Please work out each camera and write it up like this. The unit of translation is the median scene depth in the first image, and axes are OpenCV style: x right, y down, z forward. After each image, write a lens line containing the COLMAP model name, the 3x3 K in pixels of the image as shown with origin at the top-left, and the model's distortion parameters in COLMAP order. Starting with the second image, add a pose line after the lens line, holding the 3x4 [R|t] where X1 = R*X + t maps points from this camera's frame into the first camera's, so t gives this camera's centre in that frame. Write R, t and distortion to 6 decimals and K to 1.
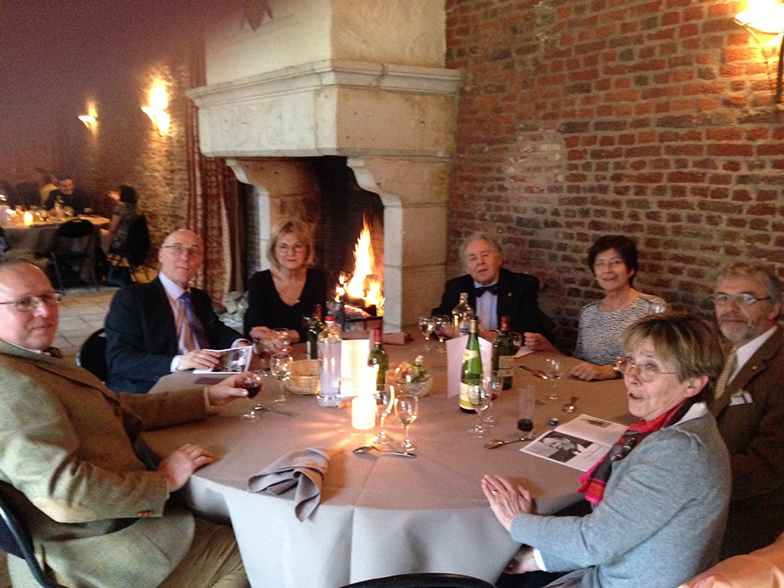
lens RADIAL K [[716.6, 0, 389.4], [0, 716.6, 282.8], [0, 0, 1]] dist [0.170645, -0.319848]
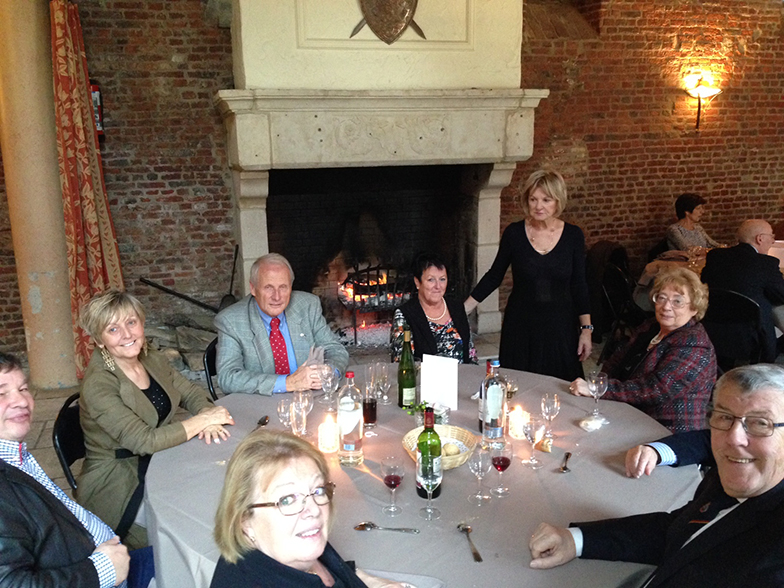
lens RADIAL K [[716.6, 0, 389.4], [0, 716.6, 282.8], [0, 0, 1]] dist [0.170645, -0.319848]
pose [[0.318999, -0.209300, 0.924355, -1.683442], [0.172614, 0.971829, 0.160479, -0.259785], [-0.931903, 0.108364, 0.346141, 0.964883]]
